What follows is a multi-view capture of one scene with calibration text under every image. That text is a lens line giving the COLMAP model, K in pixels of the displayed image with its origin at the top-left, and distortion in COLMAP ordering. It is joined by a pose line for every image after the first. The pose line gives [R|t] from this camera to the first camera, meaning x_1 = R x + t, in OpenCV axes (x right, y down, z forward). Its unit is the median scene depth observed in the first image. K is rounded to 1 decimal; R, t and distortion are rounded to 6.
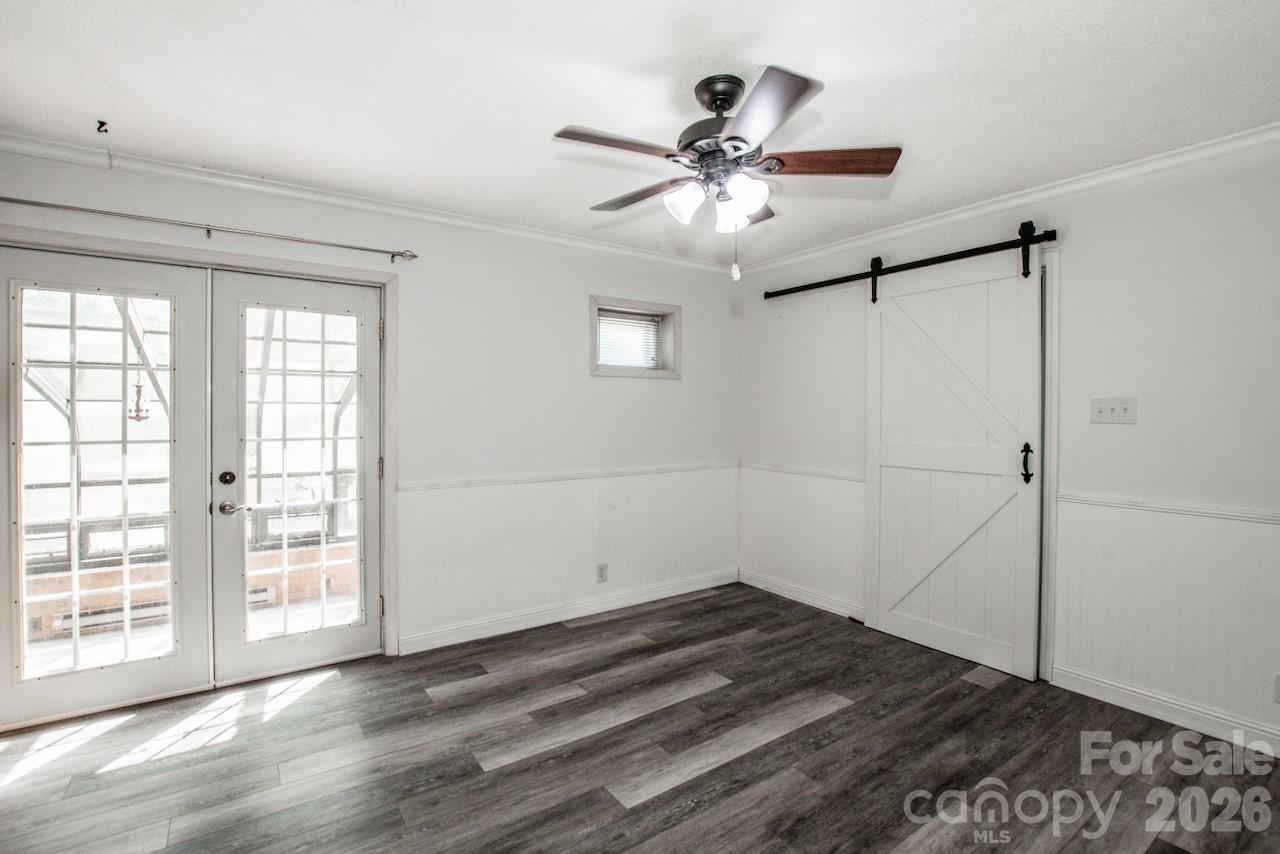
lens RADIAL K [[578.4, 0, 637.4], [0, 578.4, 418.0], [0, 0, 1]] dist [-0.027063, -0.000059]
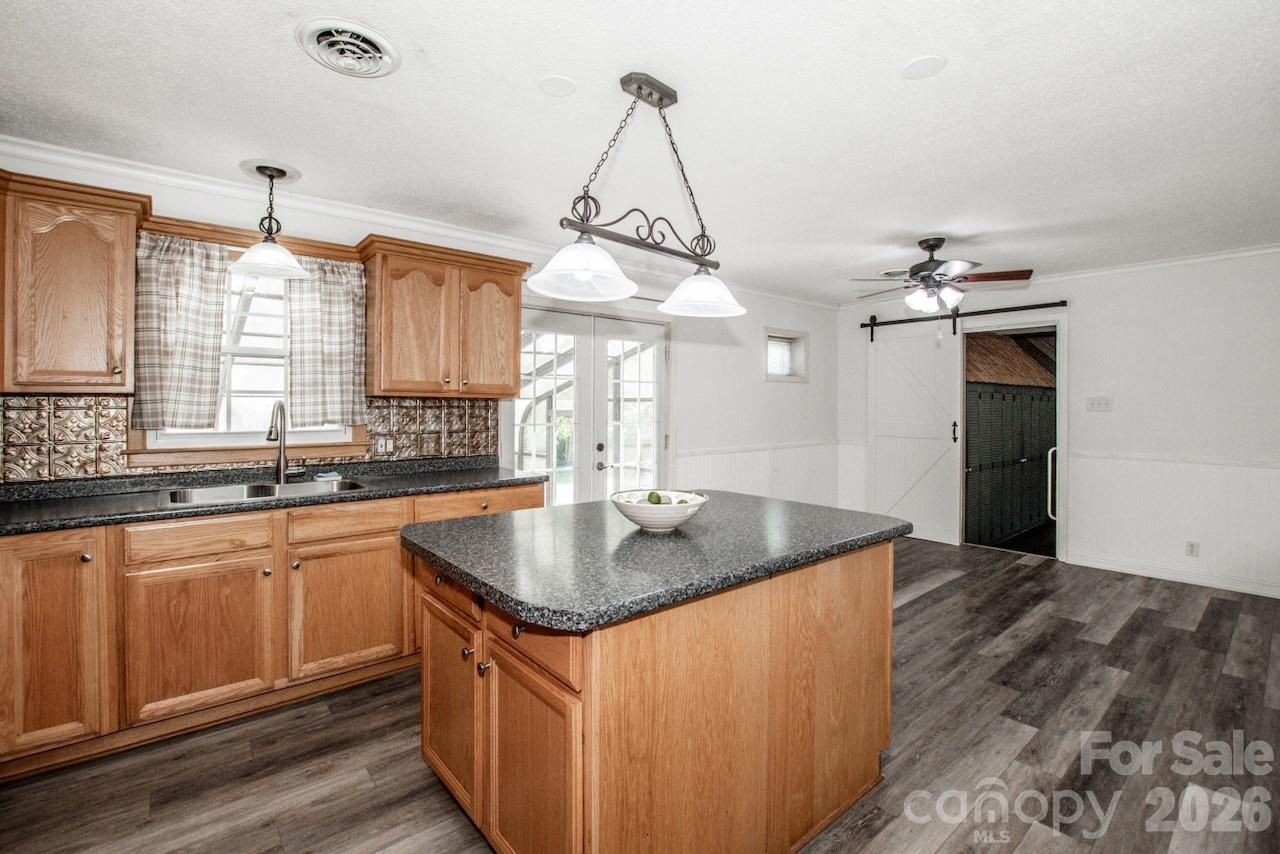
lens RADIAL K [[578.4, 0, 639.9], [0, 578.4, 406.3], [0, 0, 1]] dist [-0.027063, -0.000059]
pose [[0.995080, 0.001542, 0.099065, -0.647559], [-0.001175, 0.999992, -0.003761, -0.002927], [-0.099070, 0.003626, 0.995074, -0.527302]]
